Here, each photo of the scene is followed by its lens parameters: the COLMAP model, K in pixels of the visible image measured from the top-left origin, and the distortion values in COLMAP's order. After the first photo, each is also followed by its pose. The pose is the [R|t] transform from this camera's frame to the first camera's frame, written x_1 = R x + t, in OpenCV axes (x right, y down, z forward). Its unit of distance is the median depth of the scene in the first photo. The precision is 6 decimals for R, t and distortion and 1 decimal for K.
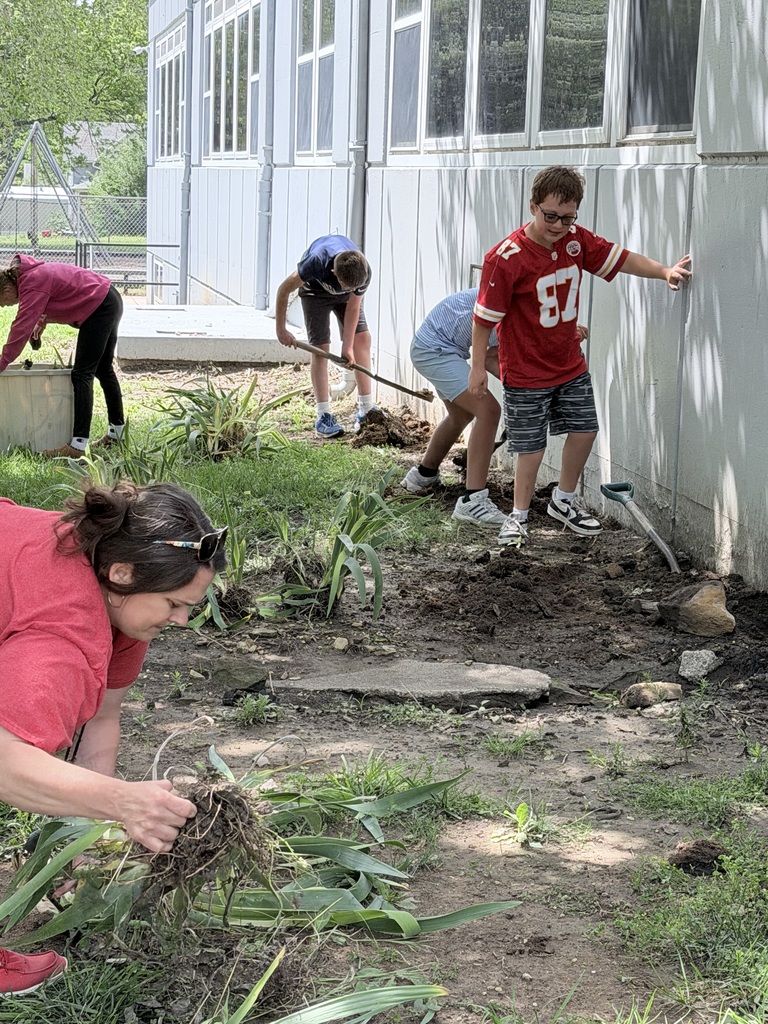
lens RADIAL K [[2136.7, 0, 384.0], [0, 2136.7, 512.0], [0, 0, 1]] dist [0.039178, 0.125249]
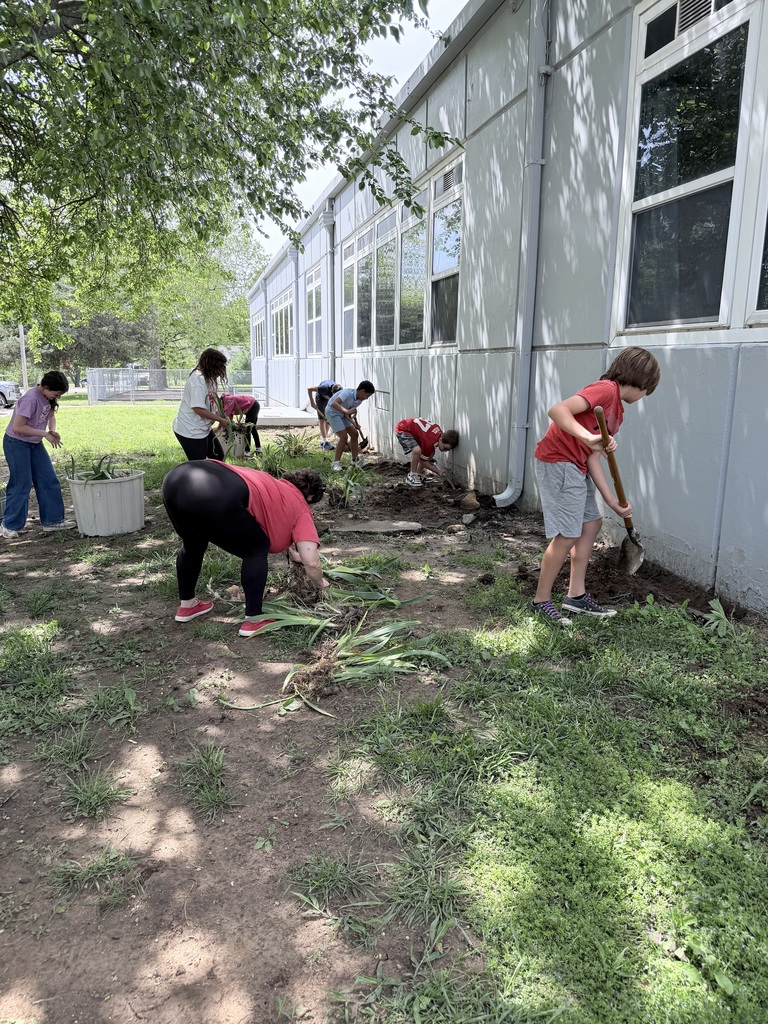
lens RADIAL K [[714.9, 0, 384.0], [0, 714.9, 512.0], [0, 0, 1]] dist [0.021214, -0.000786]
pose [[0.996759, -0.033759, 0.073023, -0.034832], [0.030024, 0.998214, 0.051651, 0.003887], [-0.074636, -0.049291, 0.995992, -0.004386]]
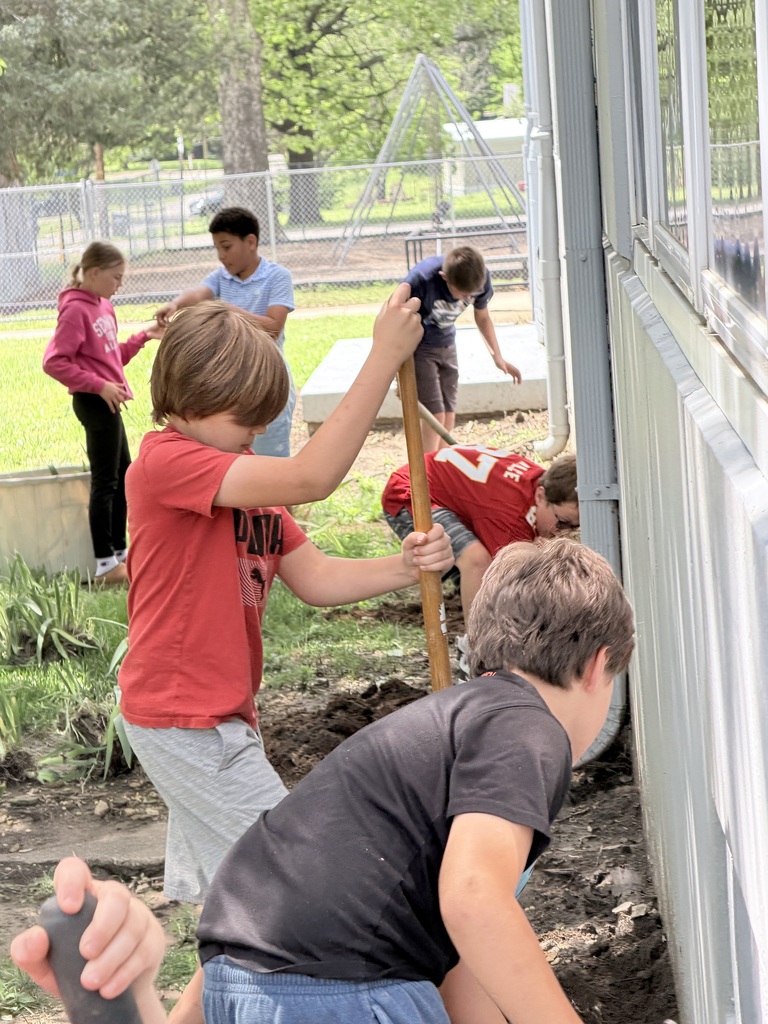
lens RADIAL K [[3137.5, 0, 384.0], [0, 3137.5, 512.0], [0, 0, 1]] dist [0.066579, -0.538464]
pose [[0.972665, -0.071229, -0.221019, 0.300177], [0.067381, 0.997416, -0.024909, -0.017072], [0.222223, 0.009336, 0.974951, -0.208195]]
